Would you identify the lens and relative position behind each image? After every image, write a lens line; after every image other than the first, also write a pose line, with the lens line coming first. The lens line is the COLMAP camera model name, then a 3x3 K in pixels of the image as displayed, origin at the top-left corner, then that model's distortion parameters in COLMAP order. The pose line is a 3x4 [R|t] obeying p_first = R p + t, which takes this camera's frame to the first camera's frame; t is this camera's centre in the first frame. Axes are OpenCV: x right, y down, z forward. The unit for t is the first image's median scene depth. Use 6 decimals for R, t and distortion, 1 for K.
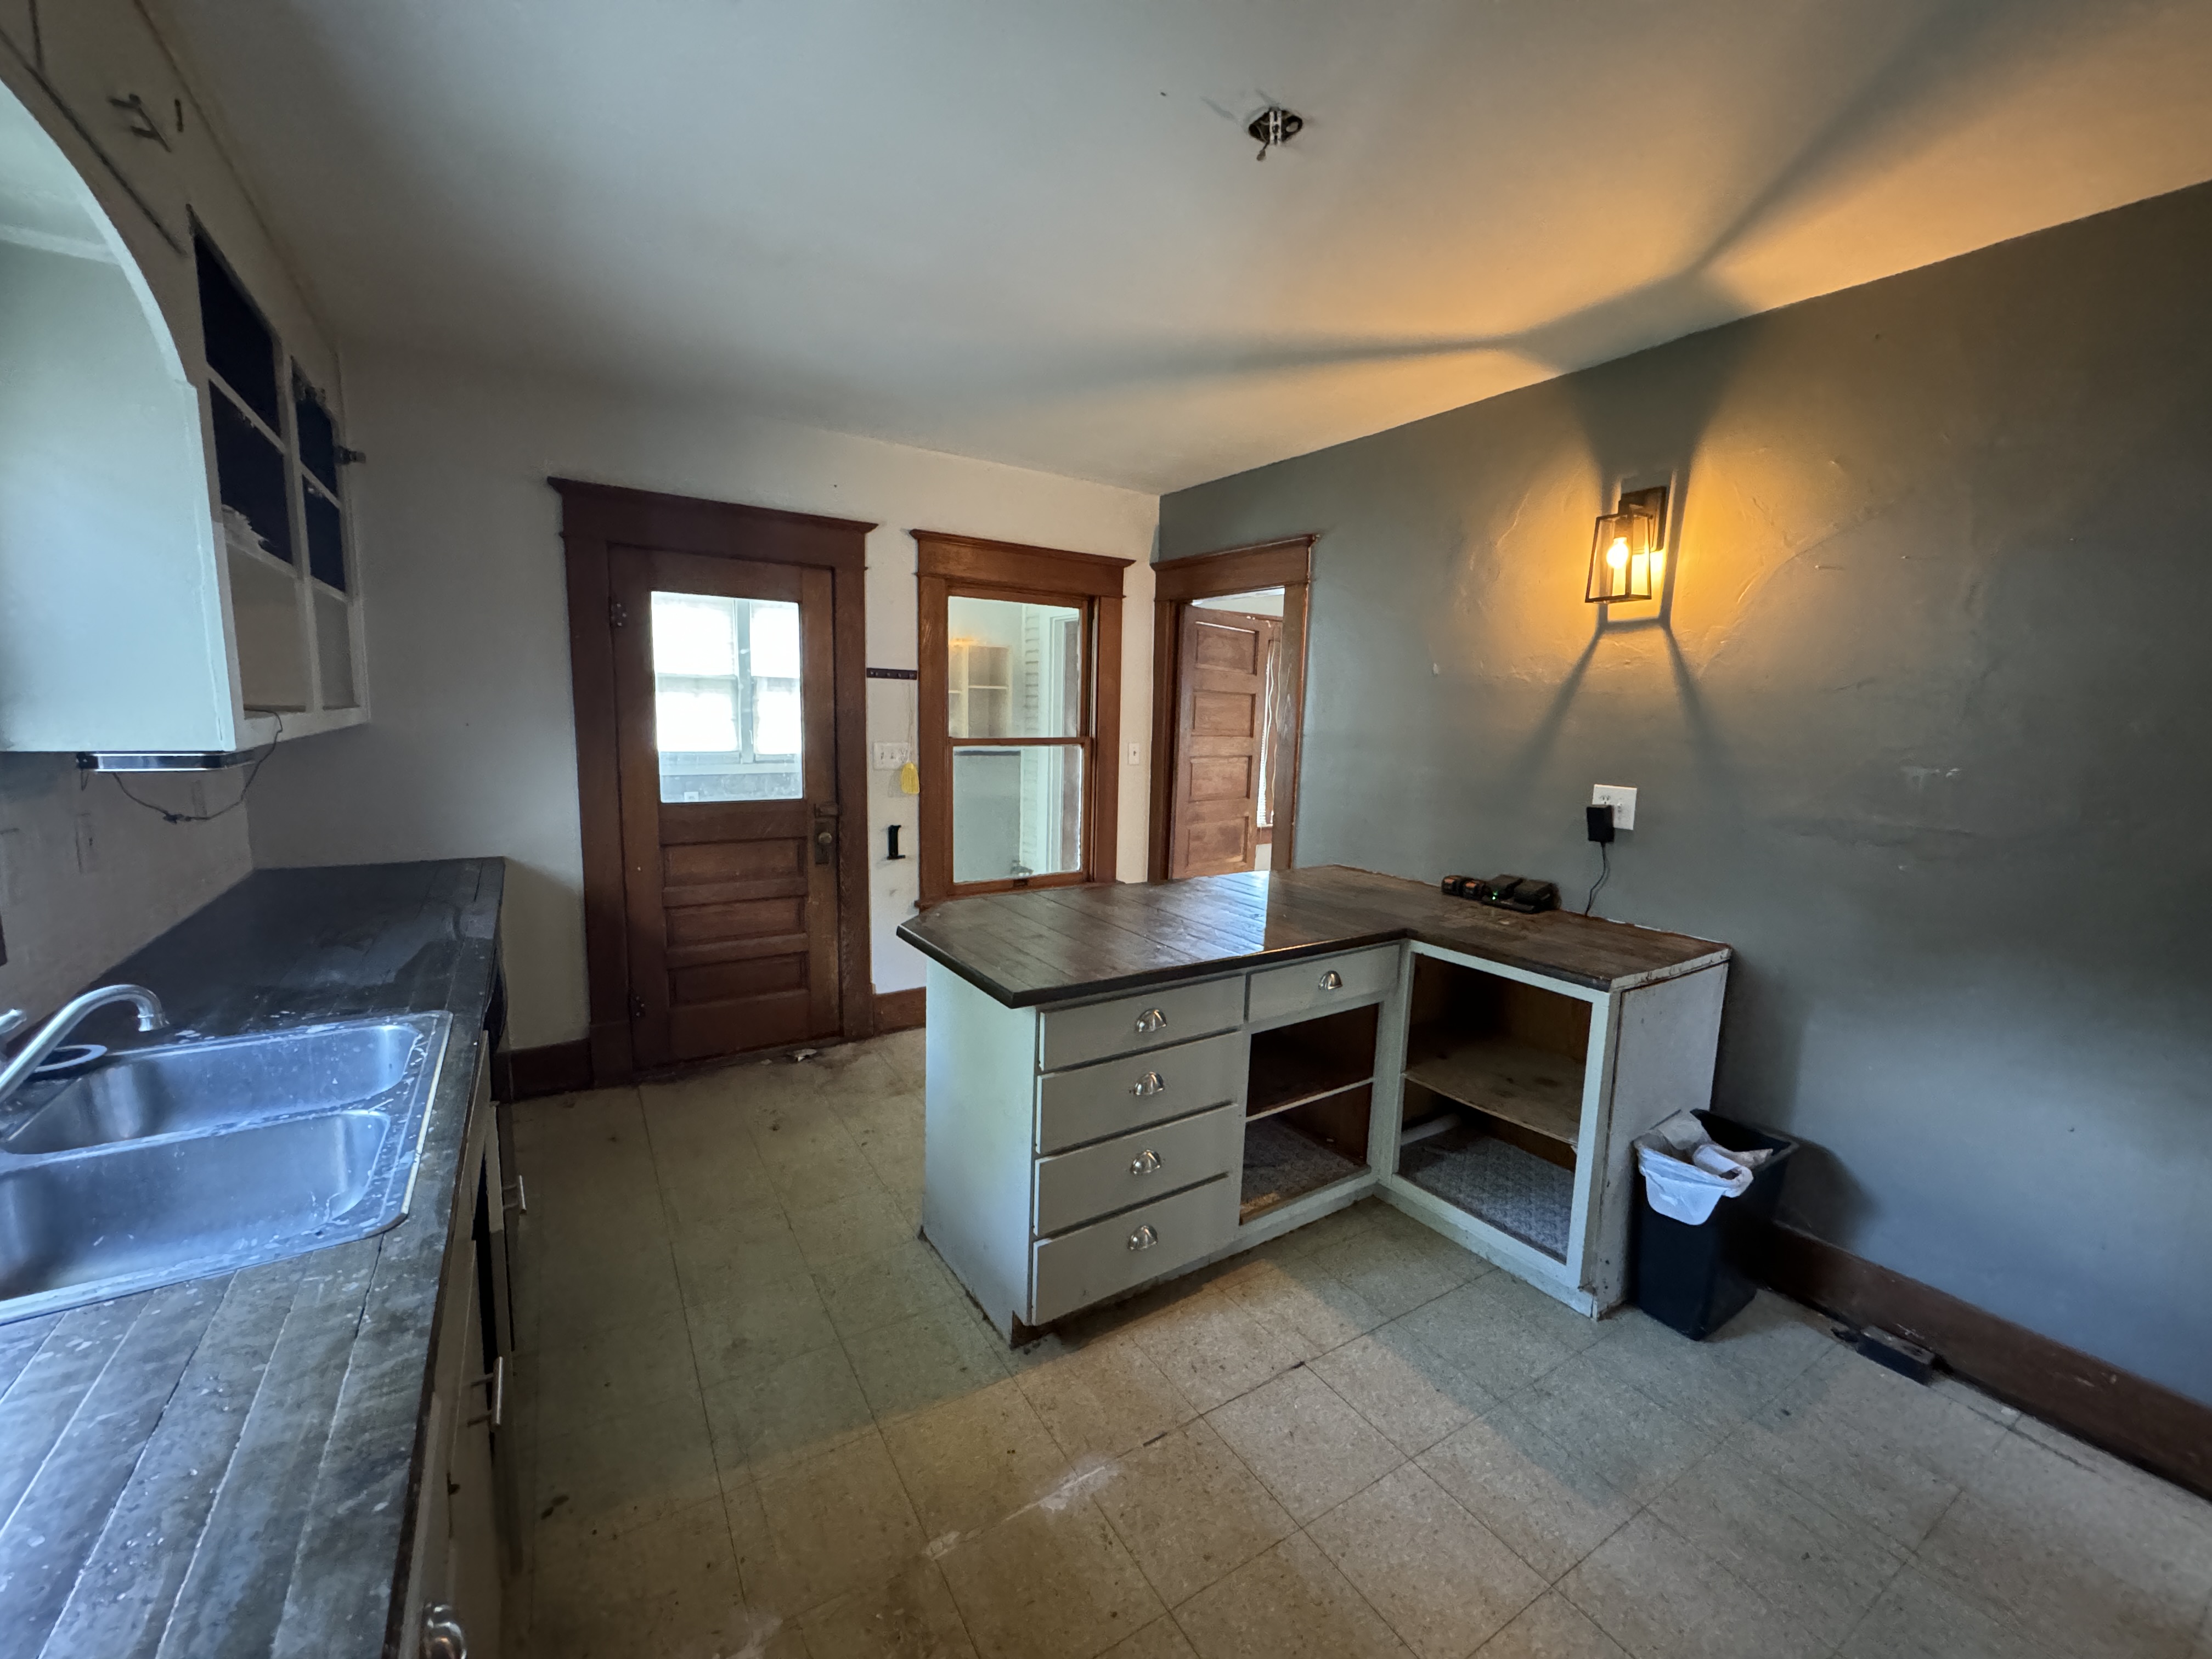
lens RADIAL K [[877.4, 0, 1105.7], [0, 877.4, 823.2], [0, 0, 1]] dist [-0.002674, 0.000209]
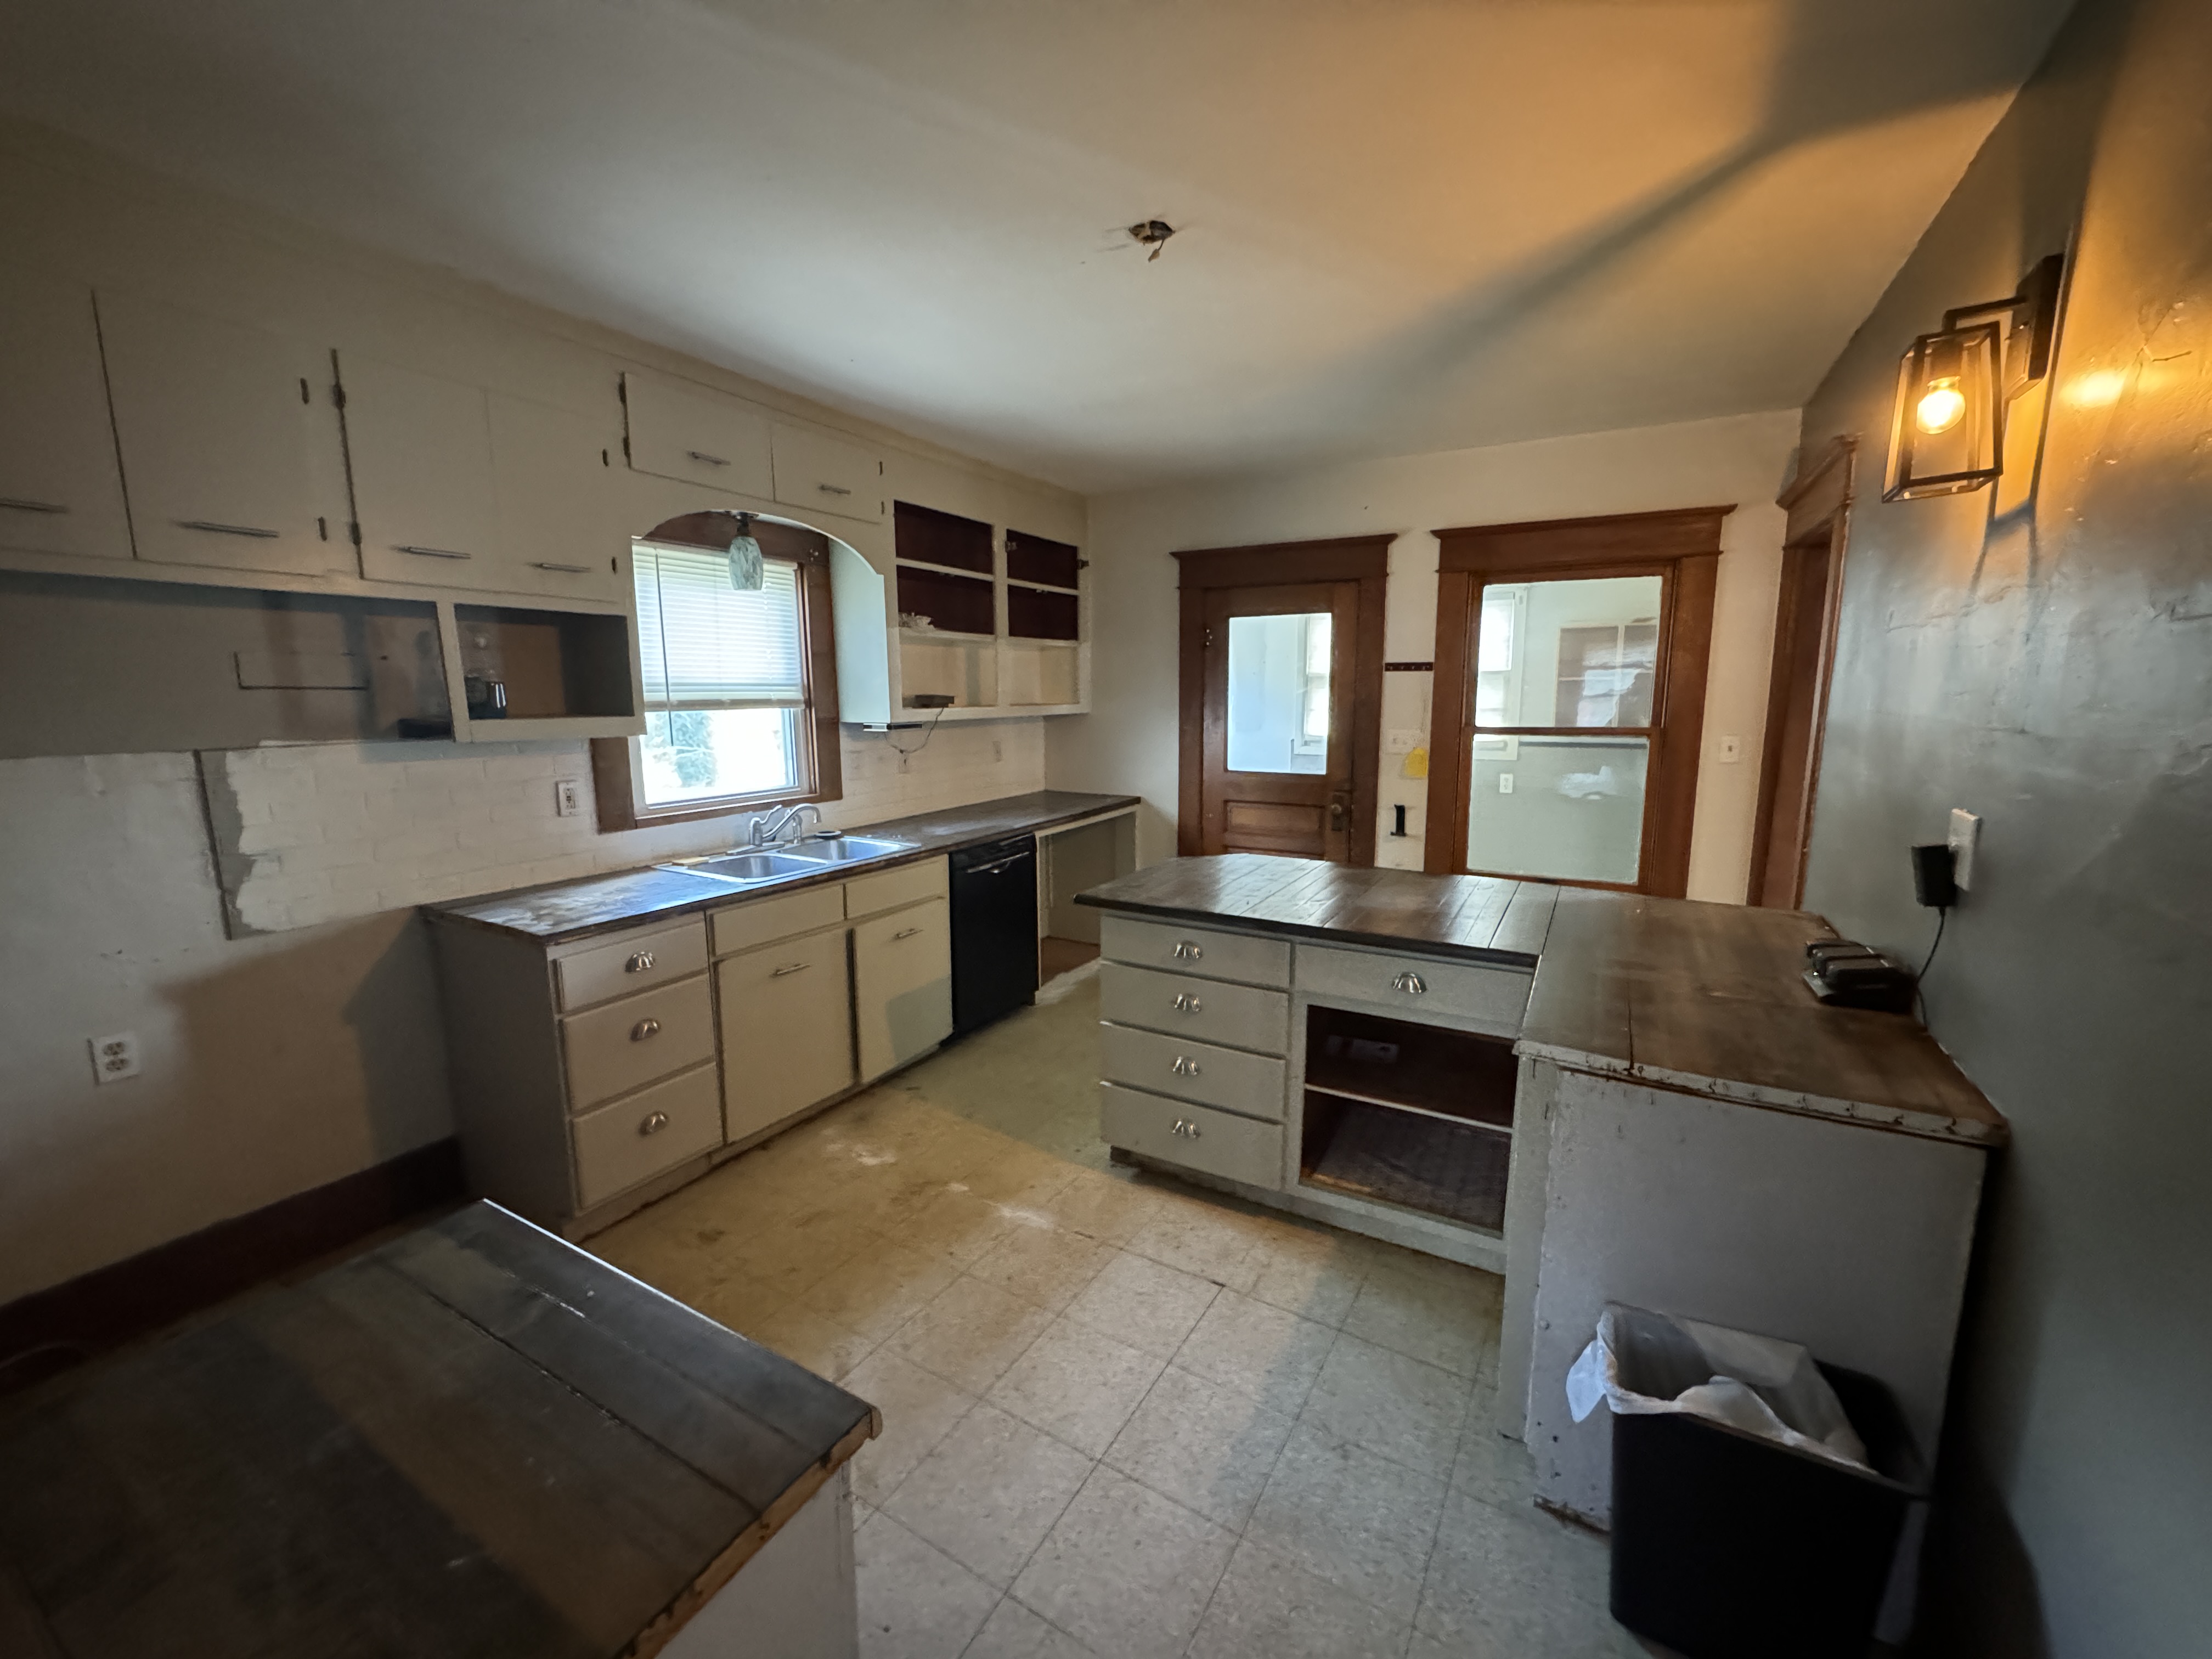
lens RADIAL K [[877.4, 0, 1105.7], [0, 877.4, 823.2], [0, 0, 1]] dist [-0.002674, 0.000209]
pose [[0.454417, 0.105905, -0.884471, 0.625702], [-0.099613, 0.992721, 0.067689, -0.014259], [0.885202, 0.057346, 0.461659, 0.188029]]
